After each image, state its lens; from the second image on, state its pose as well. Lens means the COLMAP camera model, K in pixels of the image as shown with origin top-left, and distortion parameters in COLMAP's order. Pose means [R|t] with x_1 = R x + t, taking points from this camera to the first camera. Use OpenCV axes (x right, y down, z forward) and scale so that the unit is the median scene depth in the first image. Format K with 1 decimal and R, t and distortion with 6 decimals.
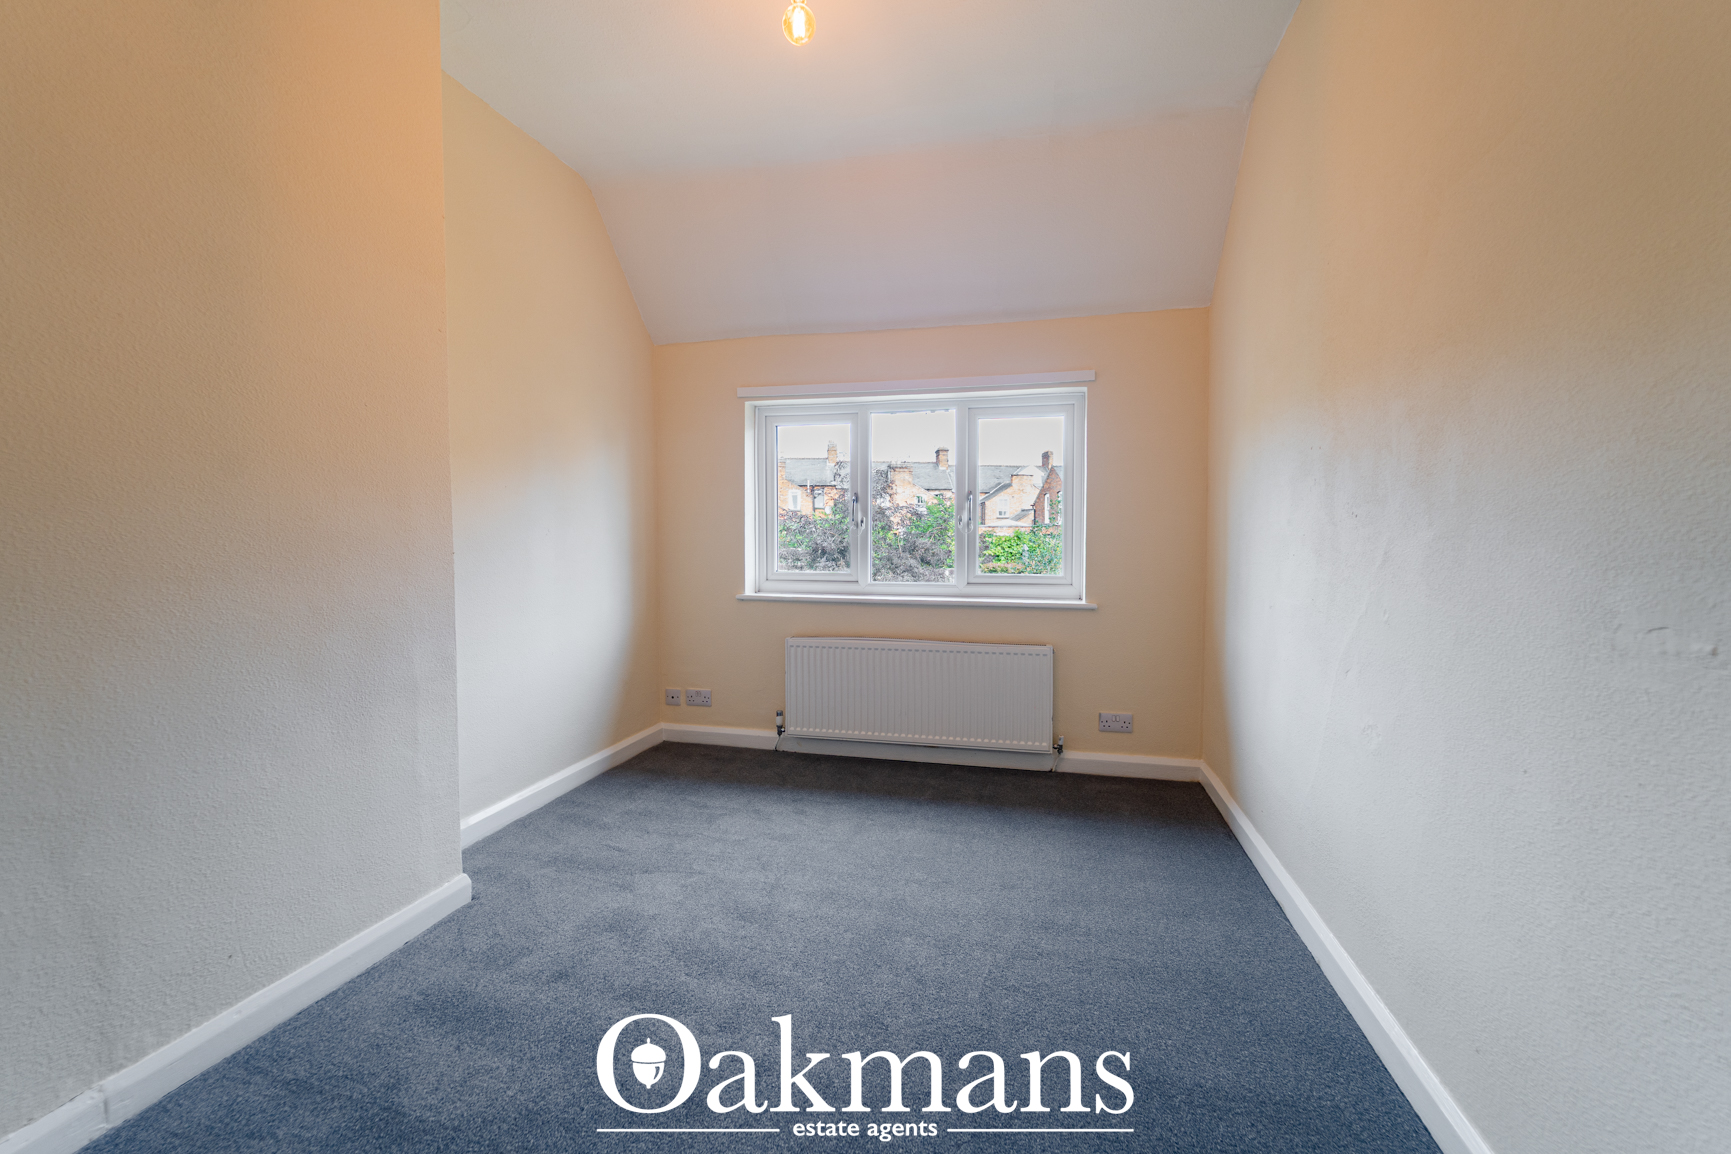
lens RADIAL K [[710.0, 0, 872.3], [0, 710.0, 567.4], [0, 0, 1]] dist [0.003381, -0.000441]
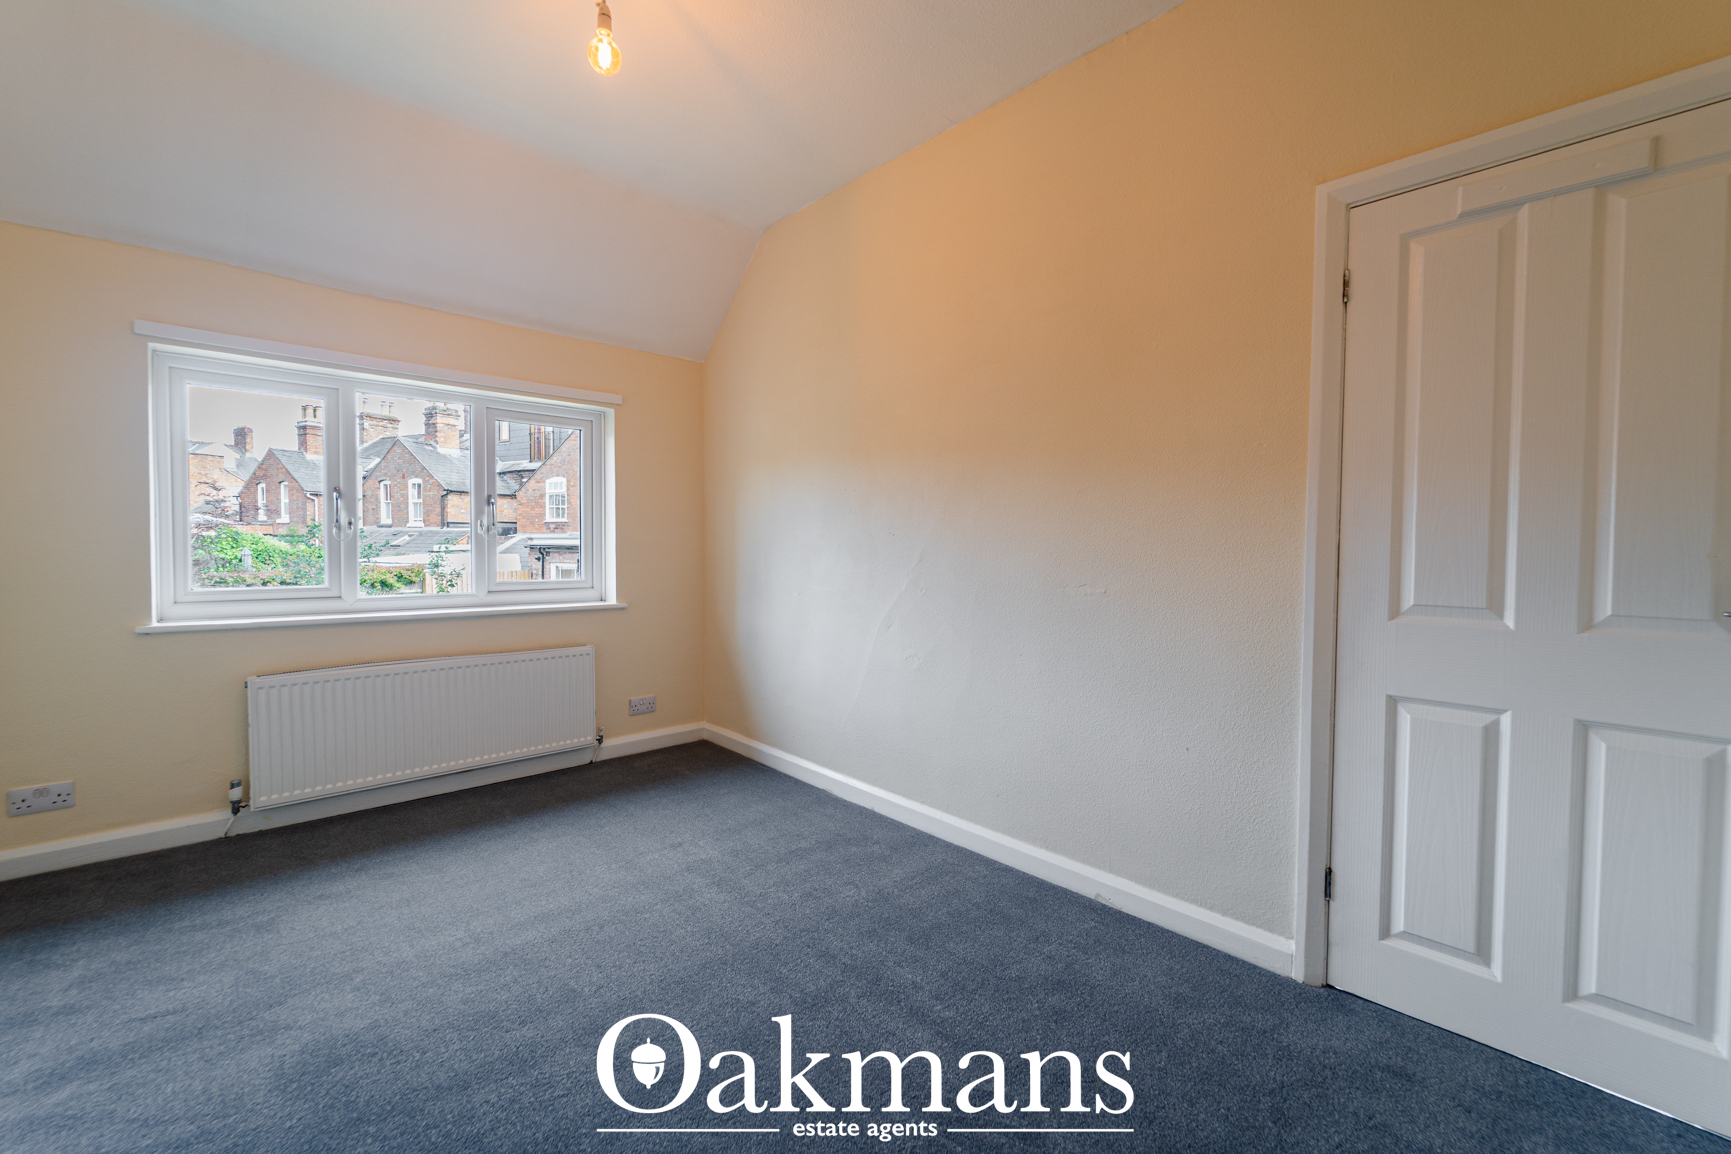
lens RADIAL K [[709.9, 0, 860.9], [0, 709.9, 567.1], [0, 0, 1]] dist [0.006350, -0.003418]
pose [[0.555096, -0.023151, 0.831464, -0.409599], [0.026506, 0.999597, 0.010136, -0.007600], [-0.831364, 0.016413, 0.555486, 0.063156]]
